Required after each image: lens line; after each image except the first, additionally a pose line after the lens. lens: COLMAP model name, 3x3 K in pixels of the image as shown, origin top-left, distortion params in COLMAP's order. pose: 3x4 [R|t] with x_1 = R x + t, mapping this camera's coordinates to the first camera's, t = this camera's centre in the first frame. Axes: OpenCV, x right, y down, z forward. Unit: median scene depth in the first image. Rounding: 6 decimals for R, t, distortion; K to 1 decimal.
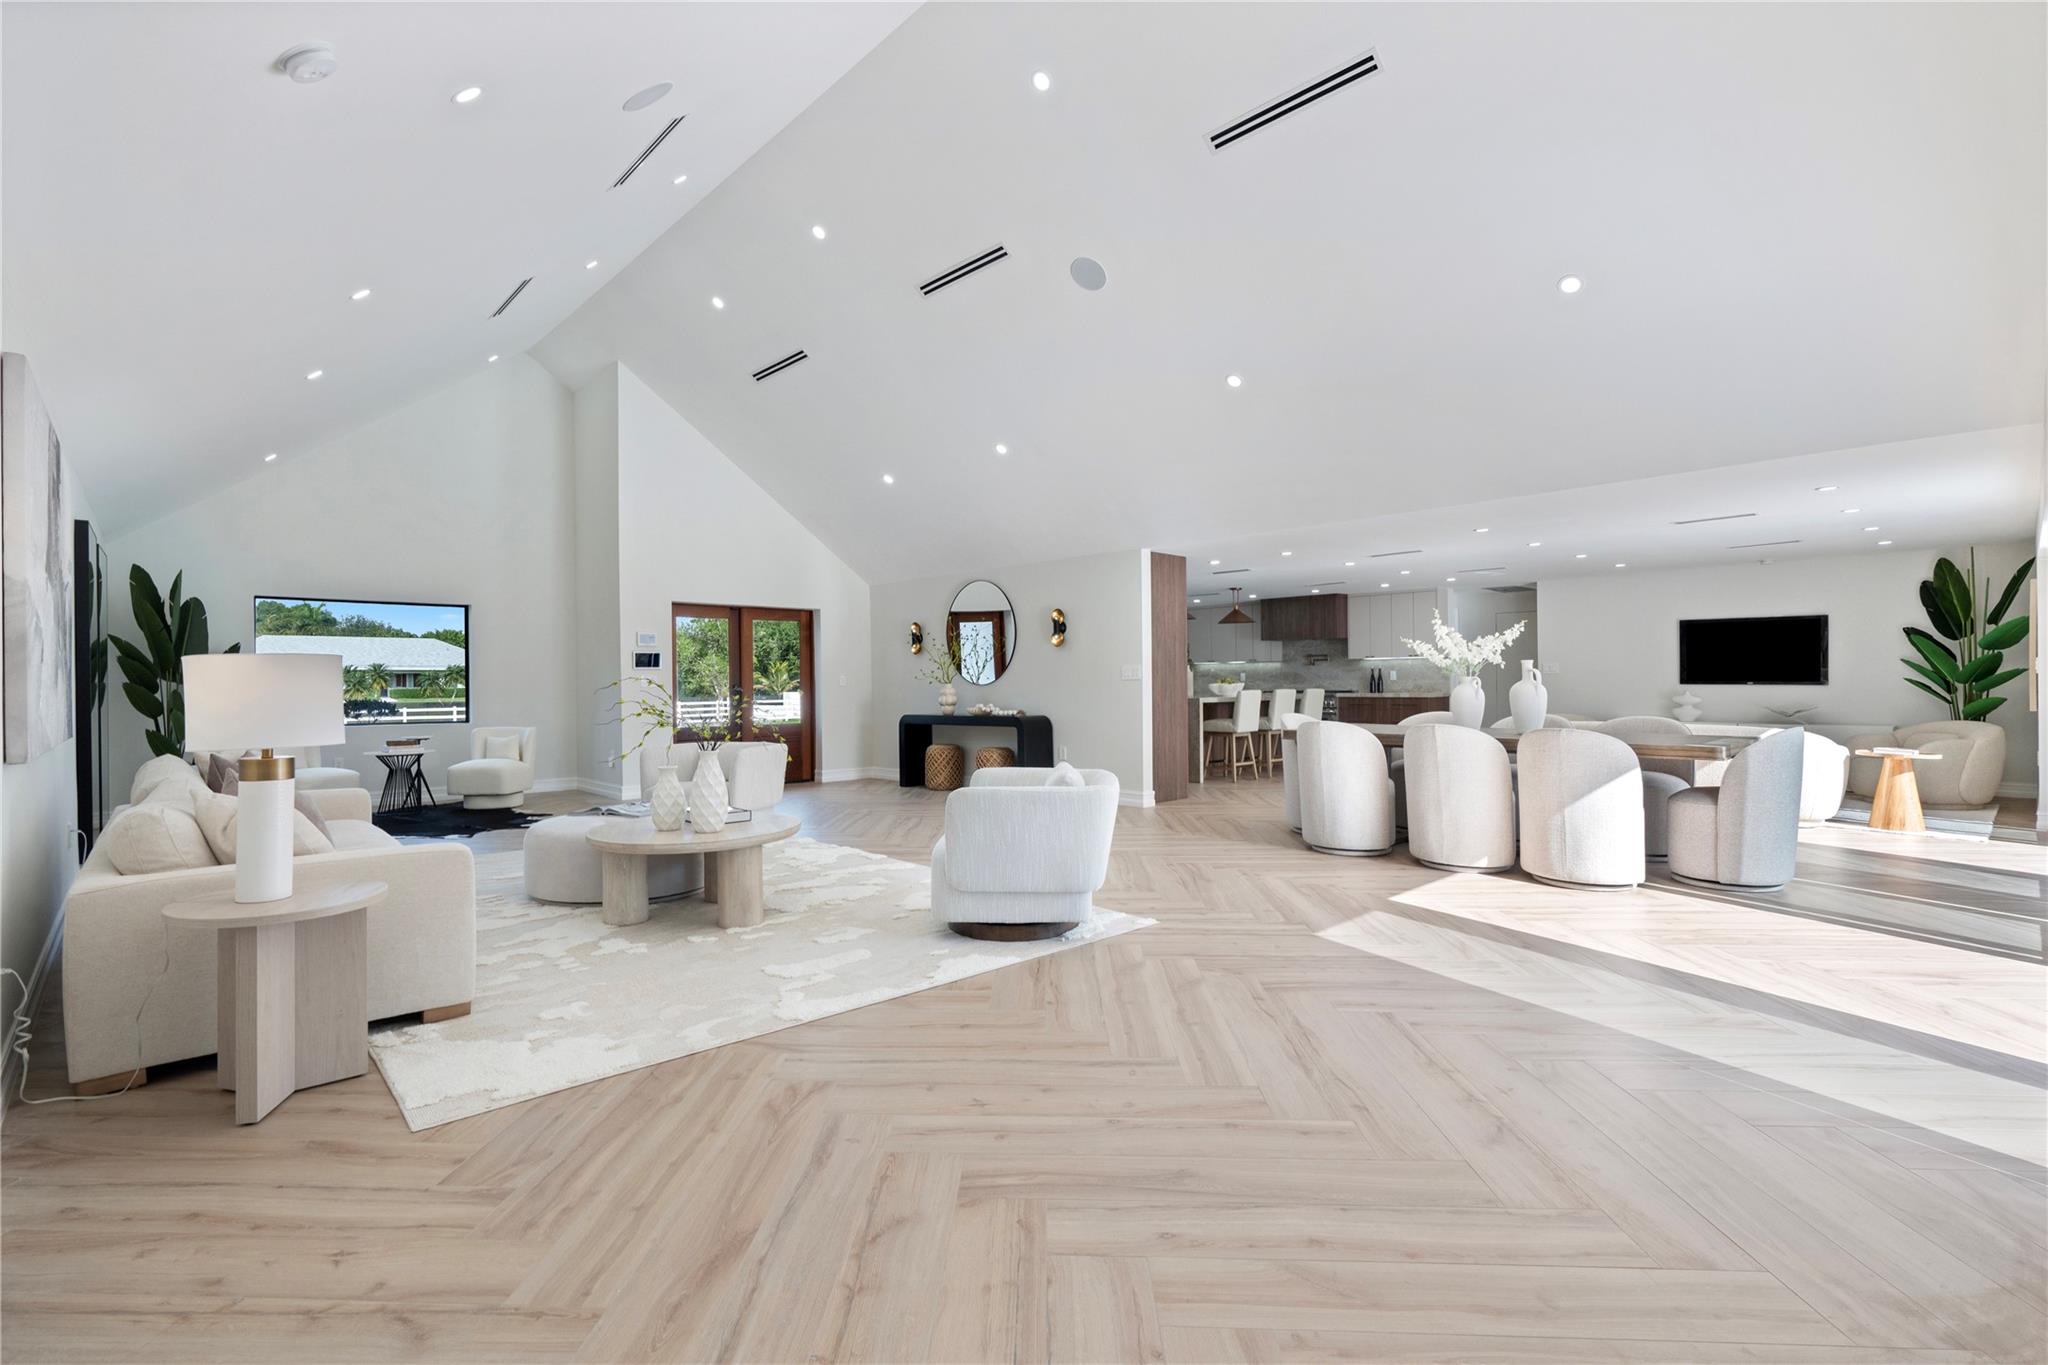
lens RADIAL K [[936.9, 0, 1018.5], [0, 936.9, 683.9], [0, 0, 1]] dist [0.000806, 0.000316]
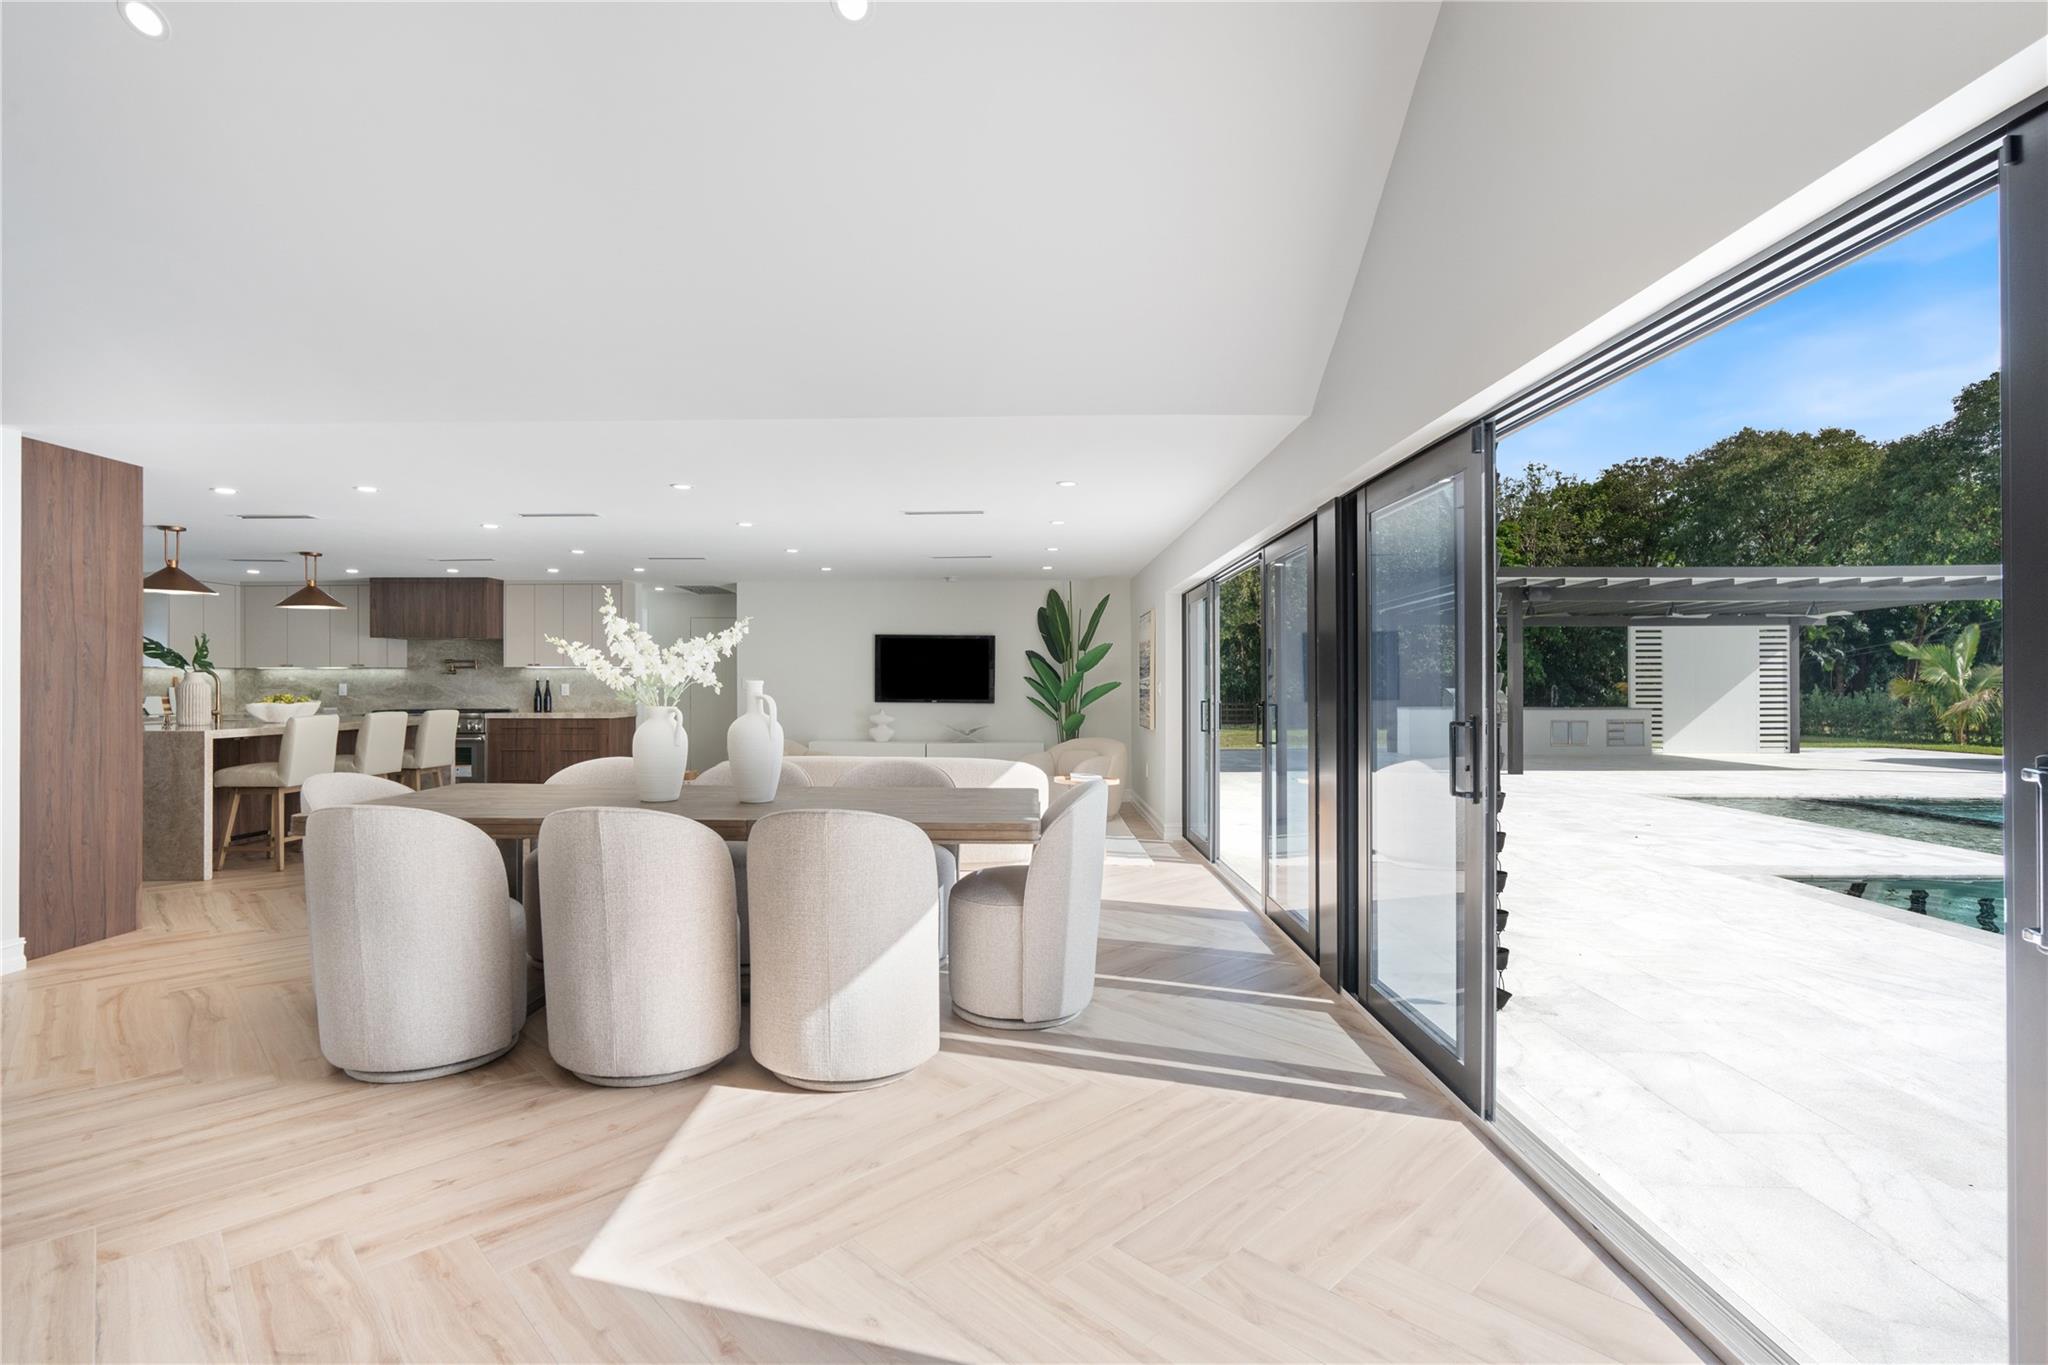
lens RADIAL K [[936.9, 0, 1018.5], [0, 936.9, 683.9], [0, 0, 1]] dist [0.000806, 0.000316]
pose [[0.685660, 0.009395, 0.727861, 0.117445], [-0.003585, 0.999948, -0.009530, -0.009818], [-0.727913, 0.003925, 0.685658, 0.248088]]
